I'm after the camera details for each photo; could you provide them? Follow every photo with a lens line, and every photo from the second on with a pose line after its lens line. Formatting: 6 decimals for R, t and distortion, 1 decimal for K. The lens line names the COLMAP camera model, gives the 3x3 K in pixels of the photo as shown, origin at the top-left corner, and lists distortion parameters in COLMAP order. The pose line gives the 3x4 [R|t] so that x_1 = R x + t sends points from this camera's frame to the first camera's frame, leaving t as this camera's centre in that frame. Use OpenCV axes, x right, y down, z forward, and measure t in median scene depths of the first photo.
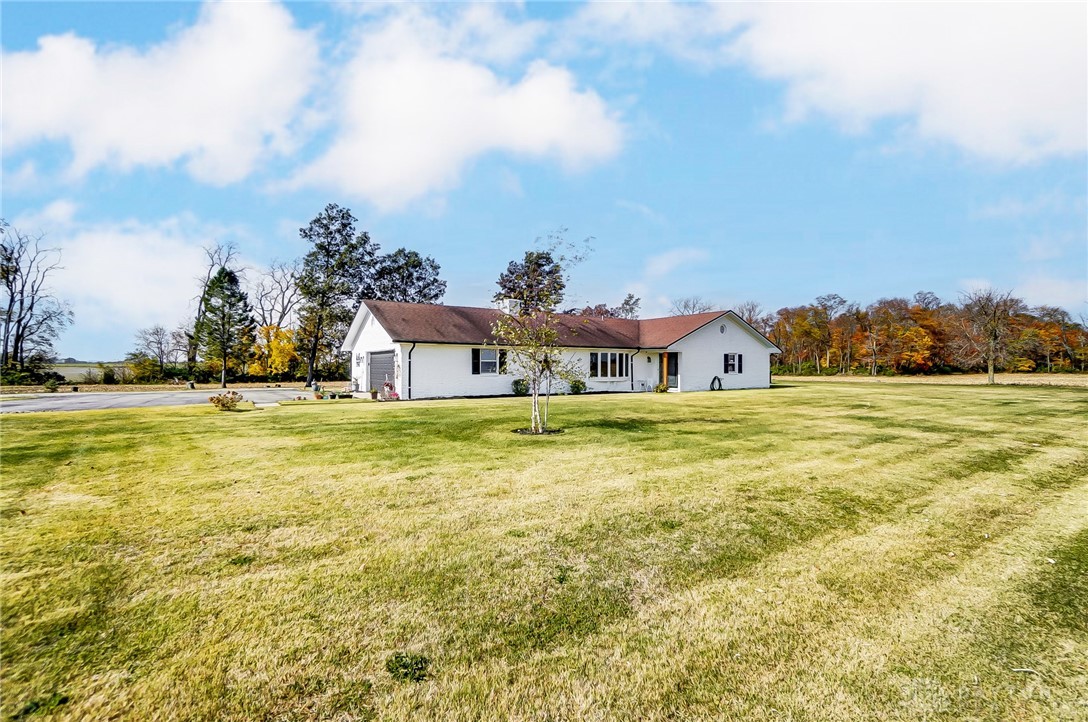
lens RADIAL K [[491.6, 0, 544.0], [0, 491.6, 361.0], [0, 0, 1]] dist [0.000183, -0.000034]
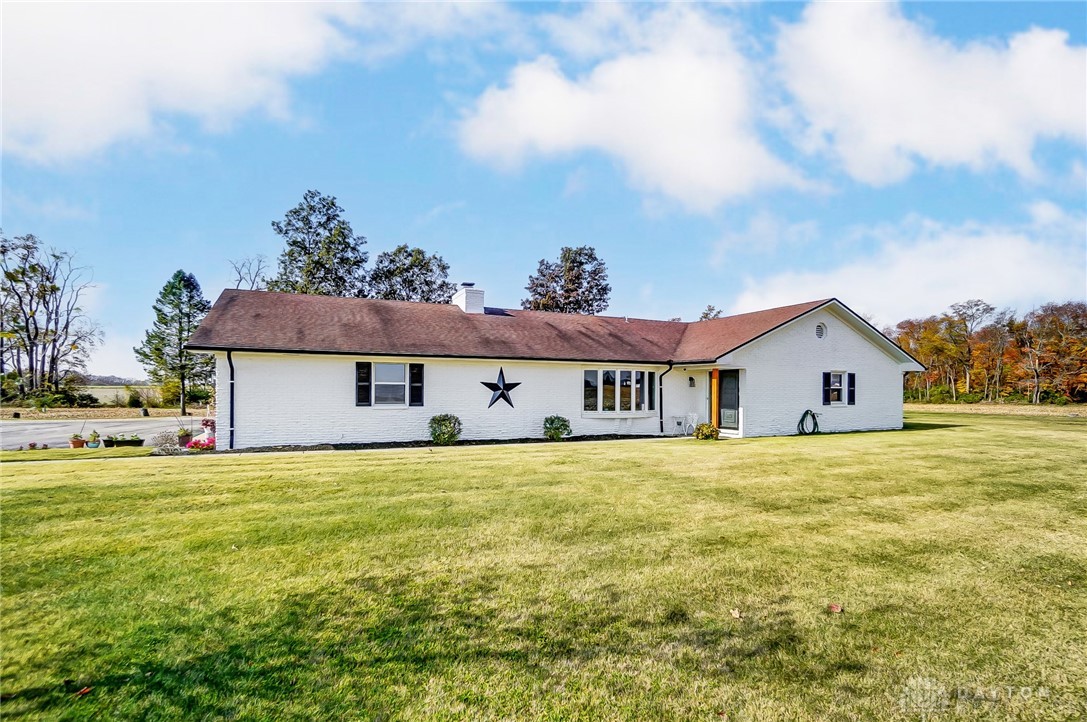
lens RADIAL K [[517.6, 0, 546.0], [0, 517.6, 386.0], [0, 0, 1]] dist [-0.002164, 0.000089]
pose [[0.989029, 0.003057, -0.147689, 0.085887], [-0.002485, 0.999989, 0.004059, 0.000130], [0.147700, -0.003648, 0.989026, 0.223290]]
